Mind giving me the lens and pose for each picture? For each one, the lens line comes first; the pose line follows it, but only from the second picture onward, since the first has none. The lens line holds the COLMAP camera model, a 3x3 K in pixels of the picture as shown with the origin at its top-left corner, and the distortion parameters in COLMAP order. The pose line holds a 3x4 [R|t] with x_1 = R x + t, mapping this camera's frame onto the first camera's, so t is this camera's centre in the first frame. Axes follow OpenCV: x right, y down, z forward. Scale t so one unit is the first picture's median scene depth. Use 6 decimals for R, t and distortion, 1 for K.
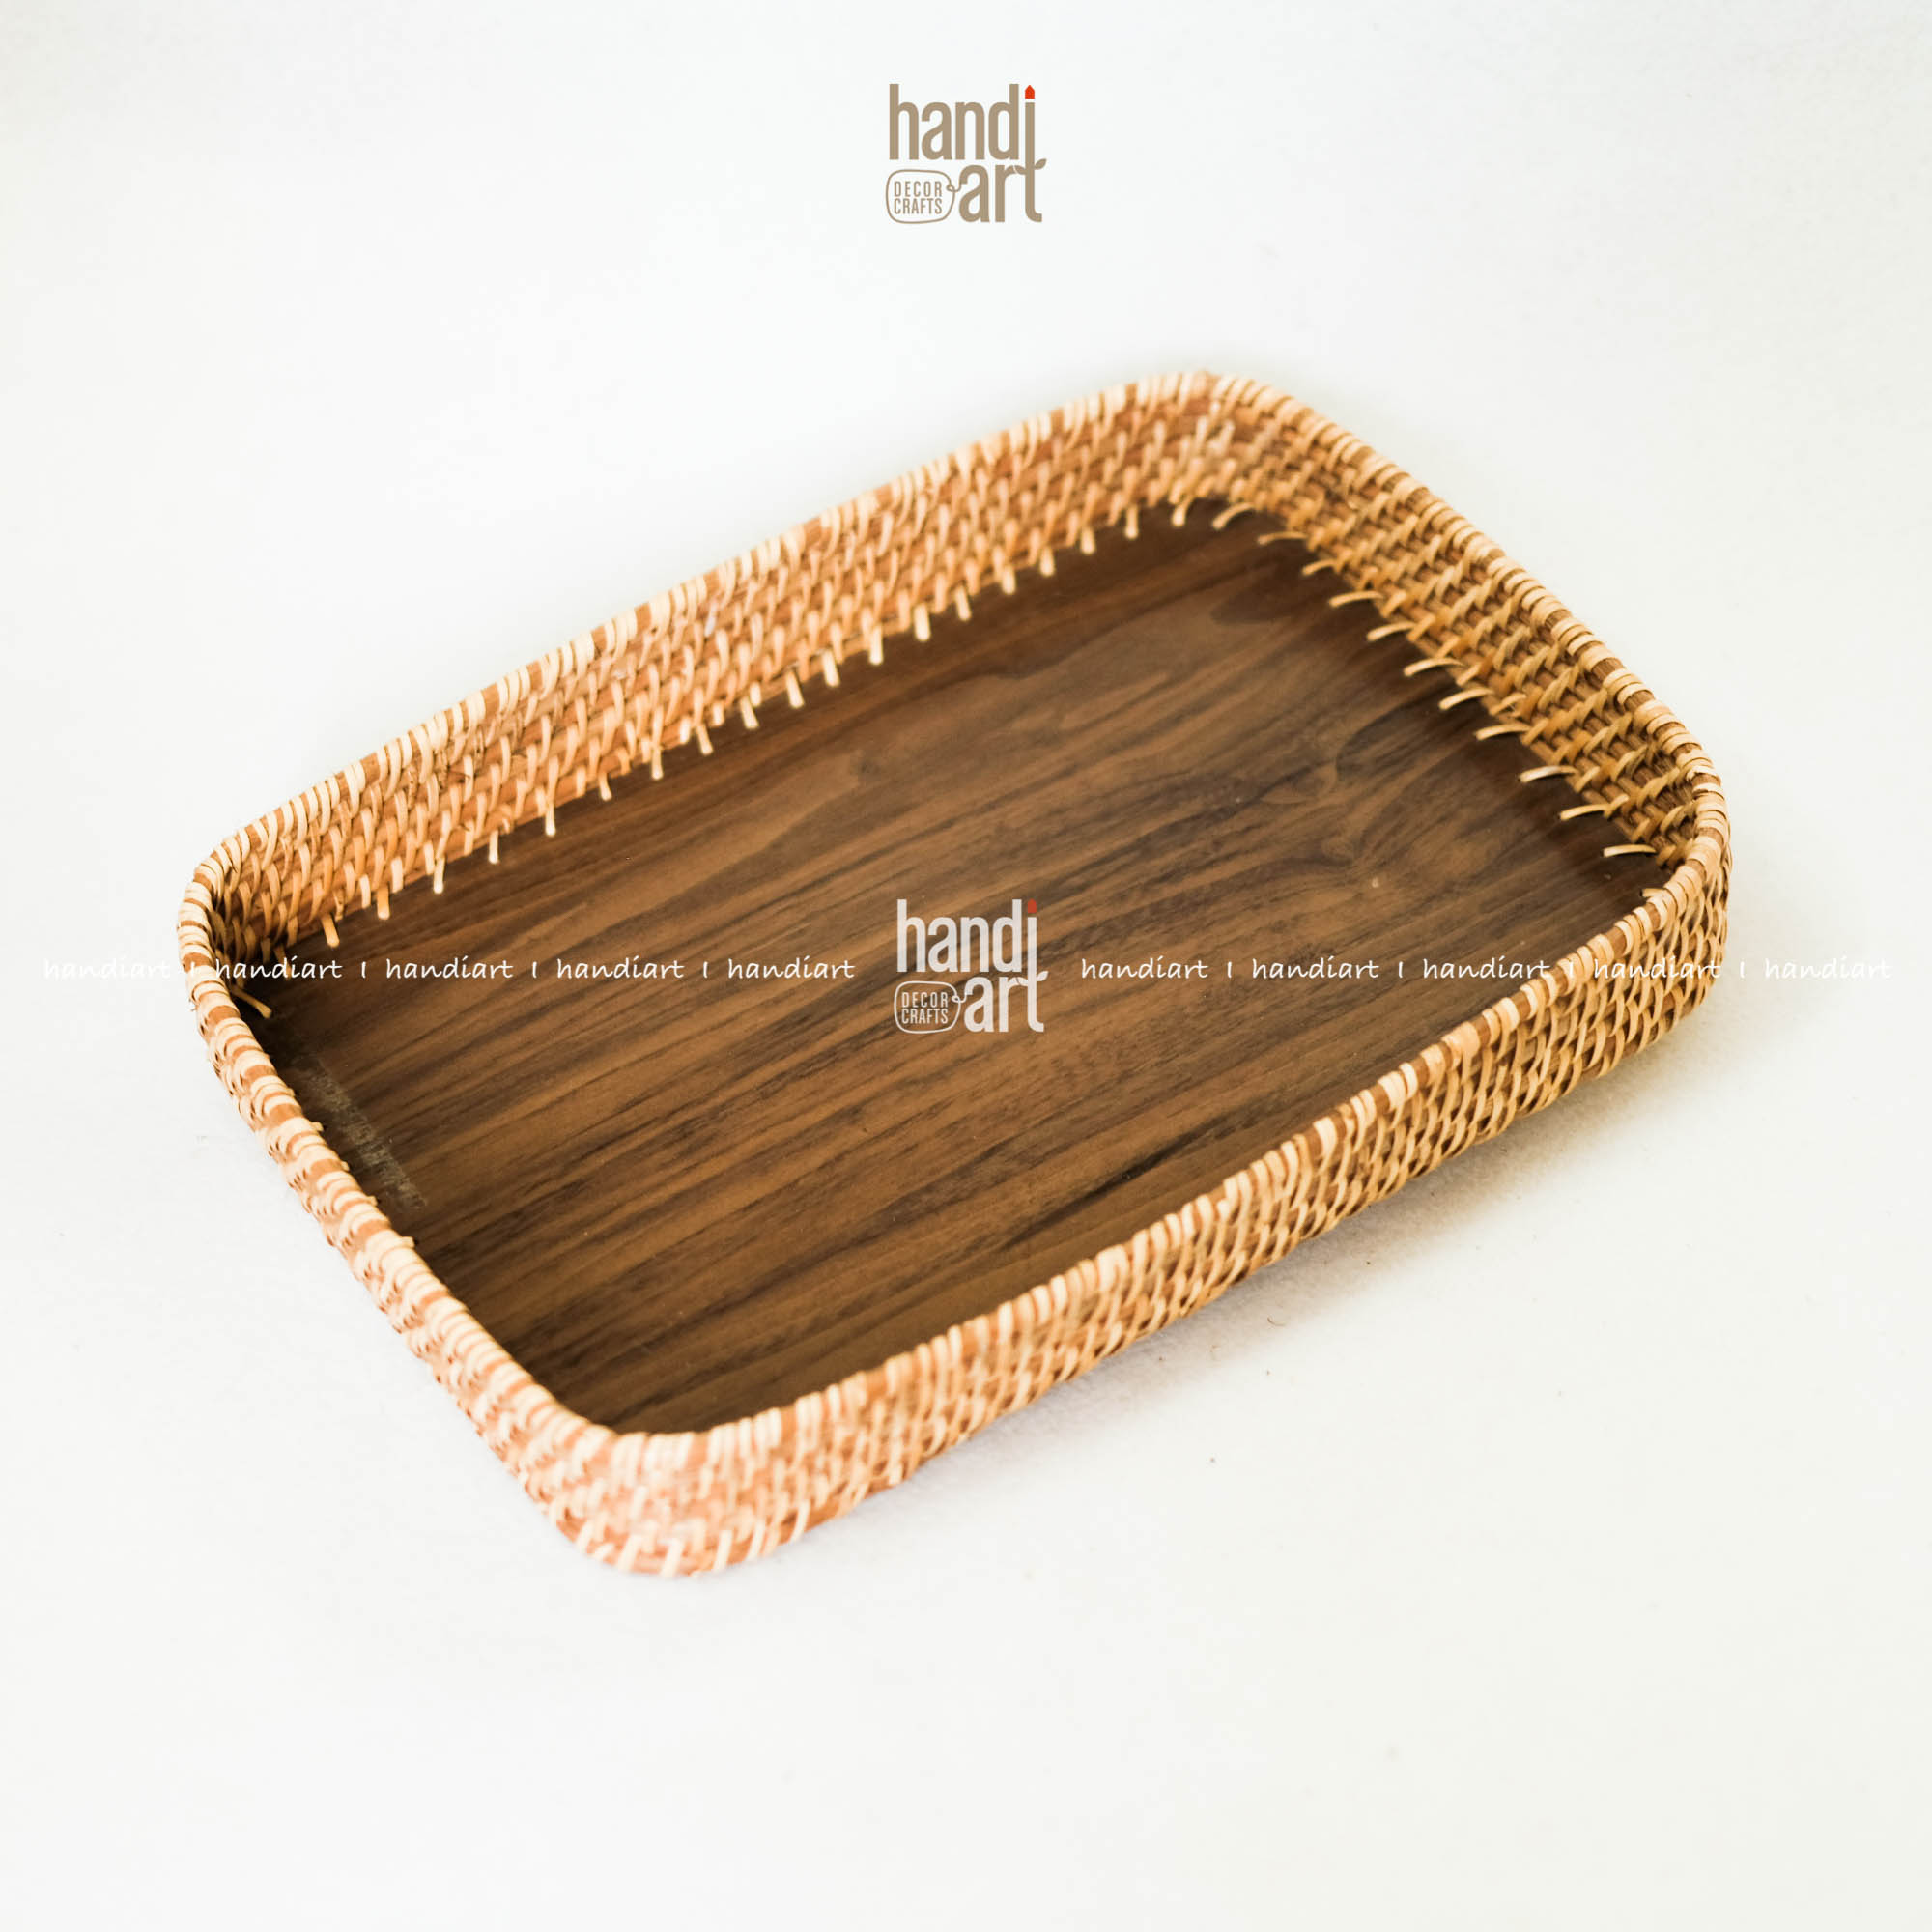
lens RADIAL K [[4531.3, 0, 966.0], [0, 4531.3, 966.0], [0, 0, 1]] dist [-0.075398, 0.151460]
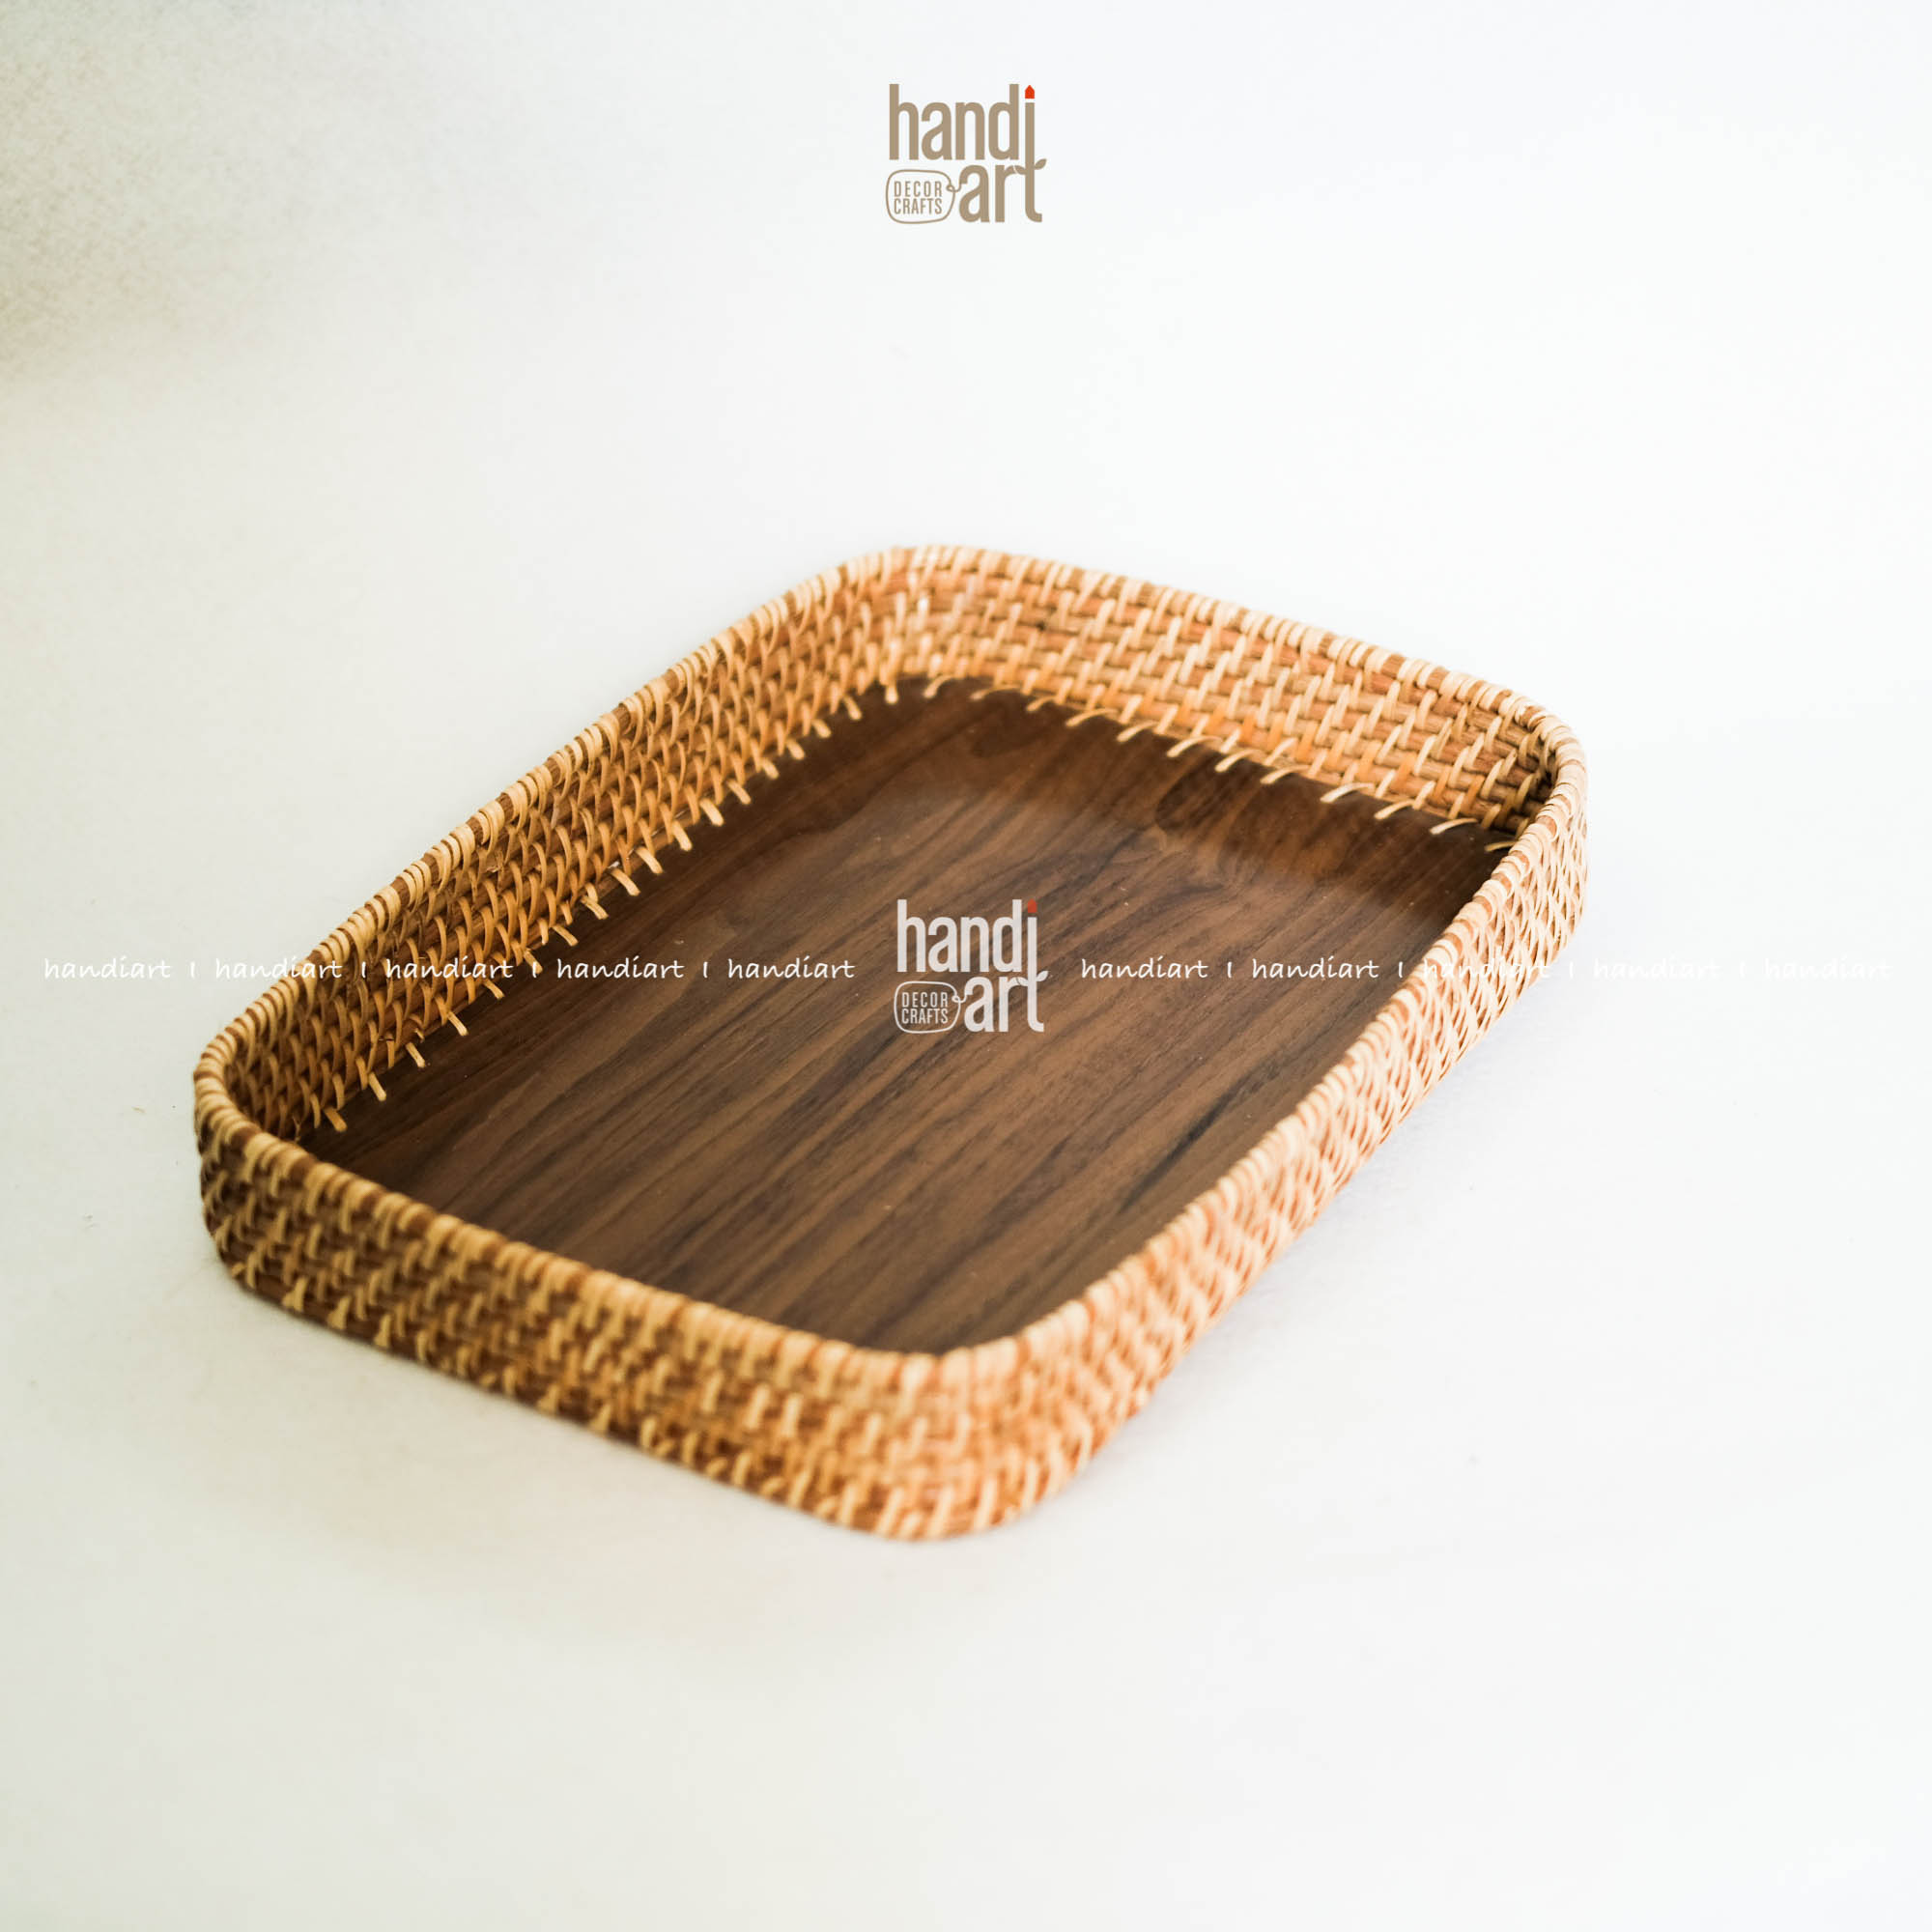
lens RADIAL K [[4531.3, 0, 966.0], [0, 4531.3, 966.0], [0, 0, 1]] dist [-0.075398, 0.151460]
pose [[0.907185, -0.179445, 0.380546, -0.364467], [0.277633, 0.934925, -0.220989, 0.205305], [-0.316127, 0.306130, 0.897969, 0.069797]]
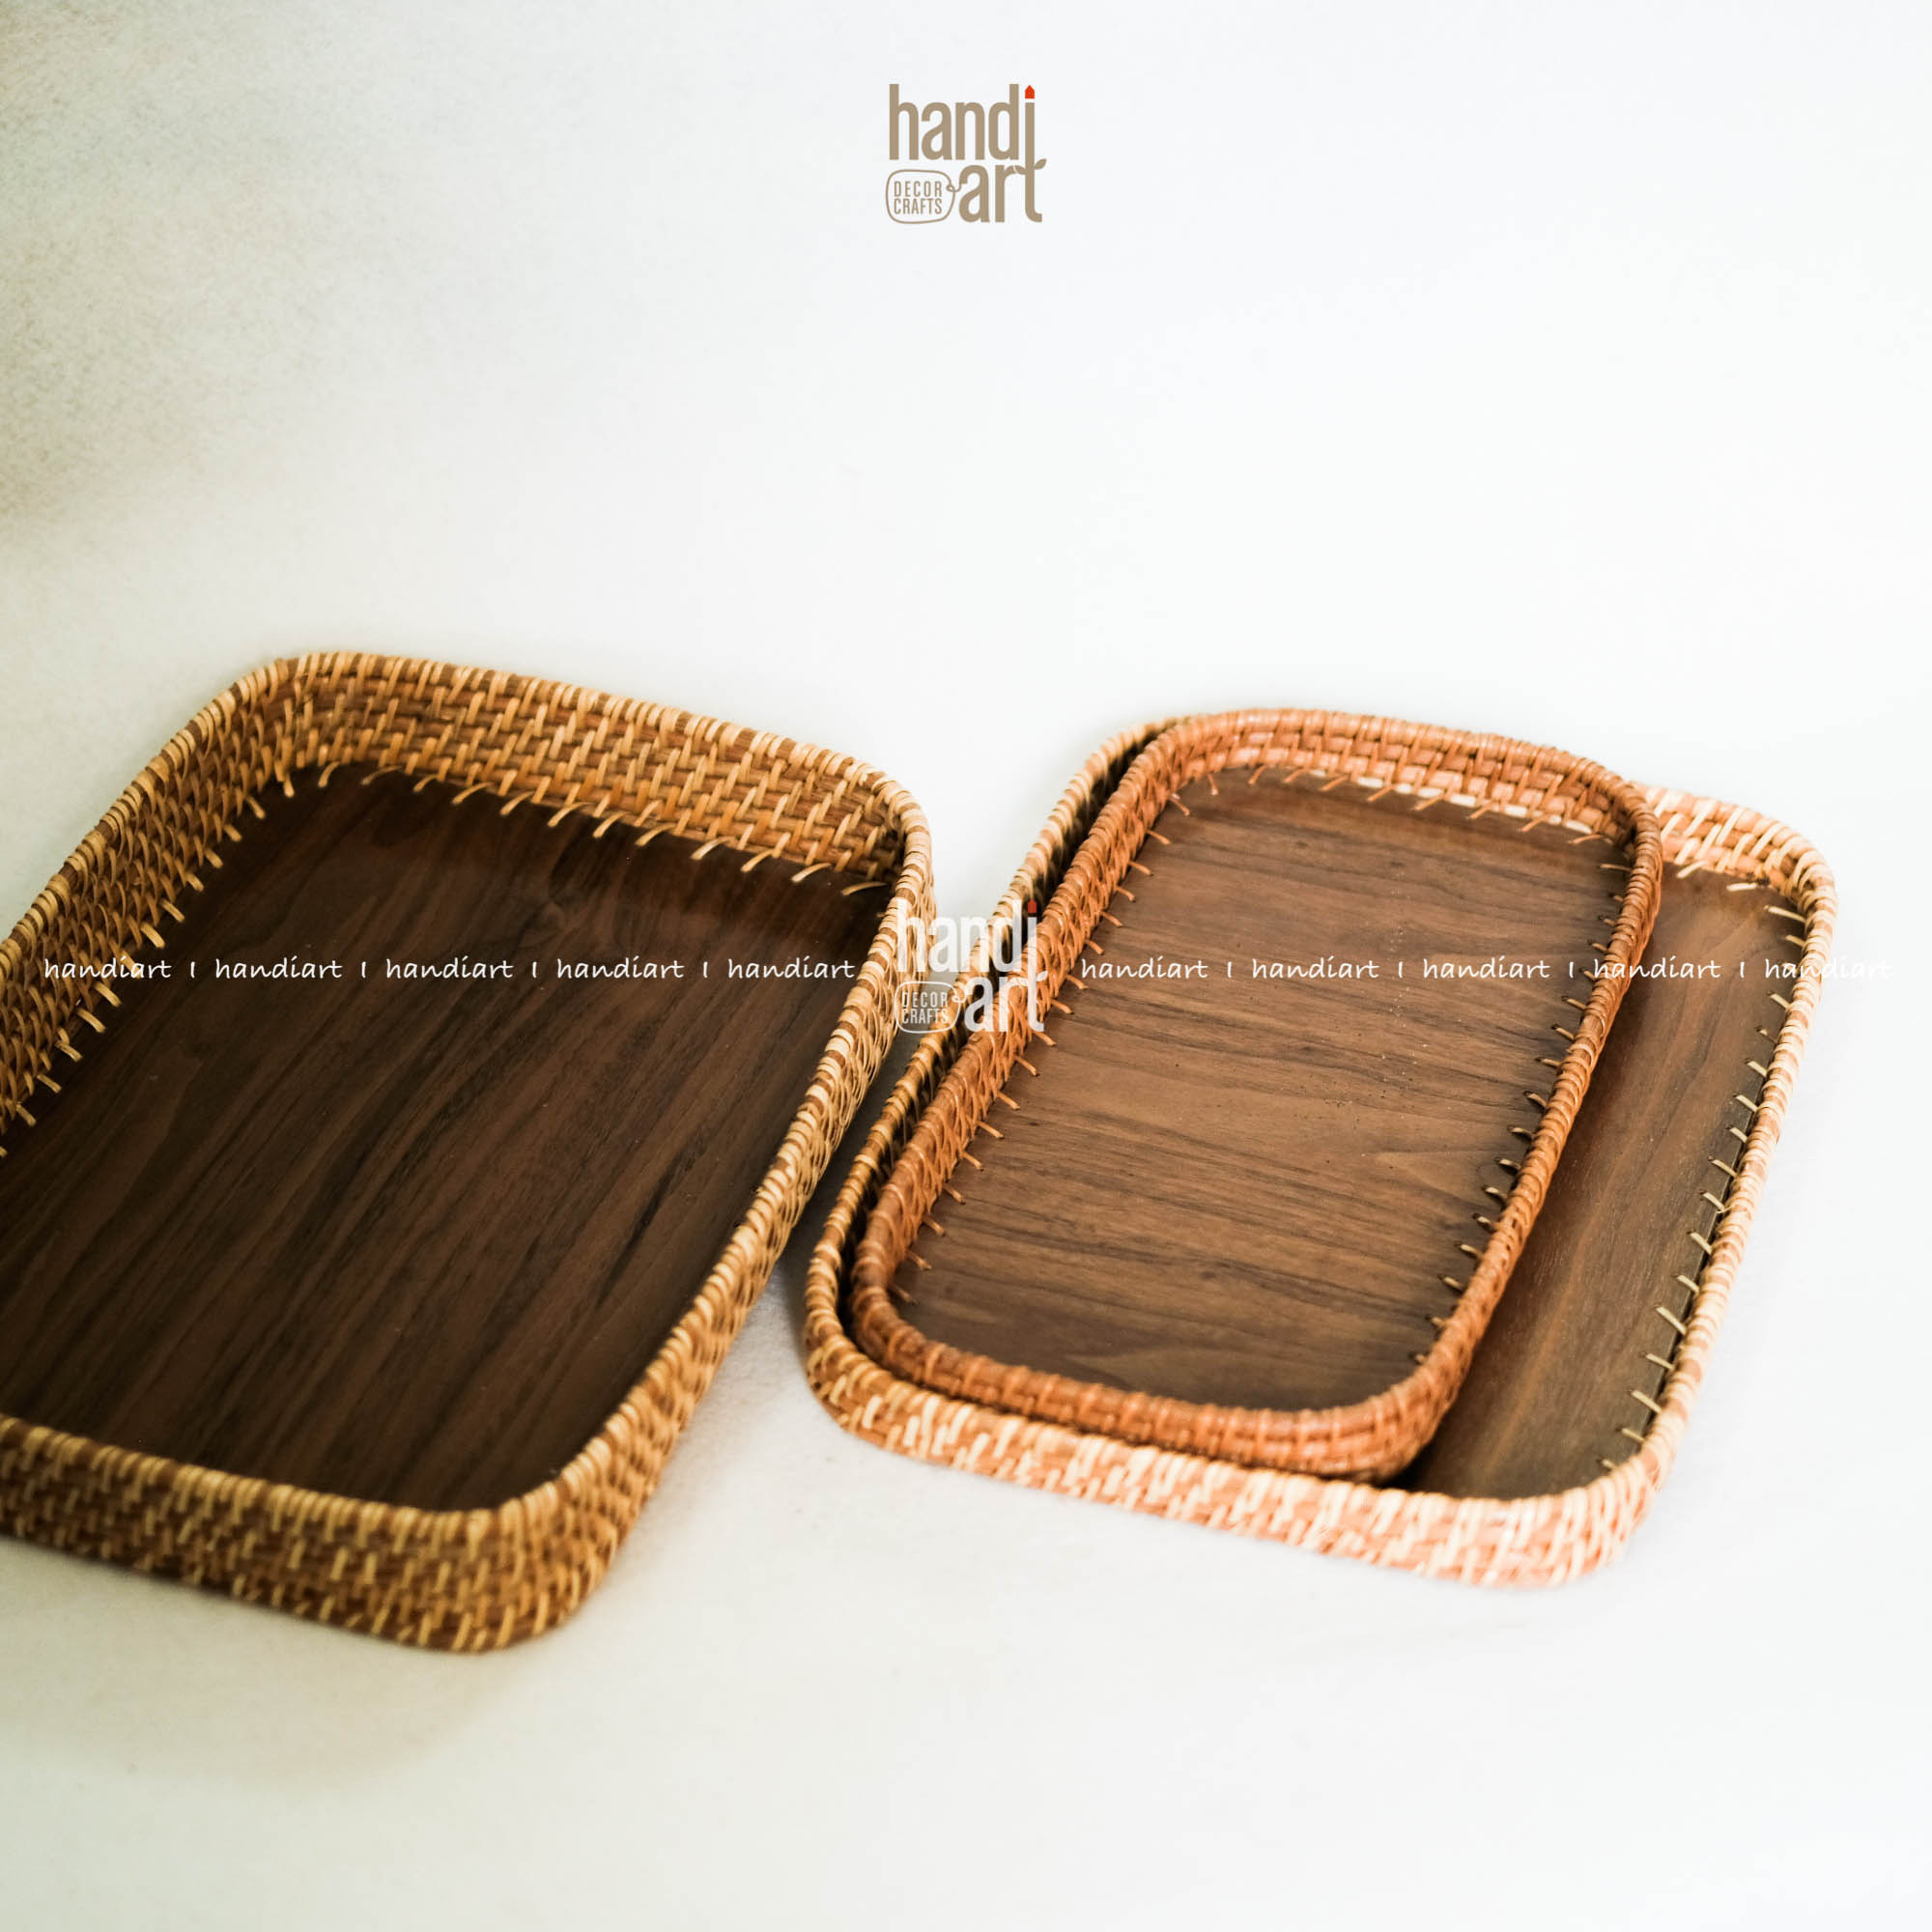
lens RADIAL K [[4531.3, 0, 966.0], [0, 4531.3, 966.0], [0, 0, 1]] dist [-0.075398, 0.151460]
pose [[0.789473, -0.335745, 0.513816, -0.448425], [0.408677, 0.912121, -0.031917, 0.052699], [-0.457946, 0.235183, 0.857306, -0.073688]]
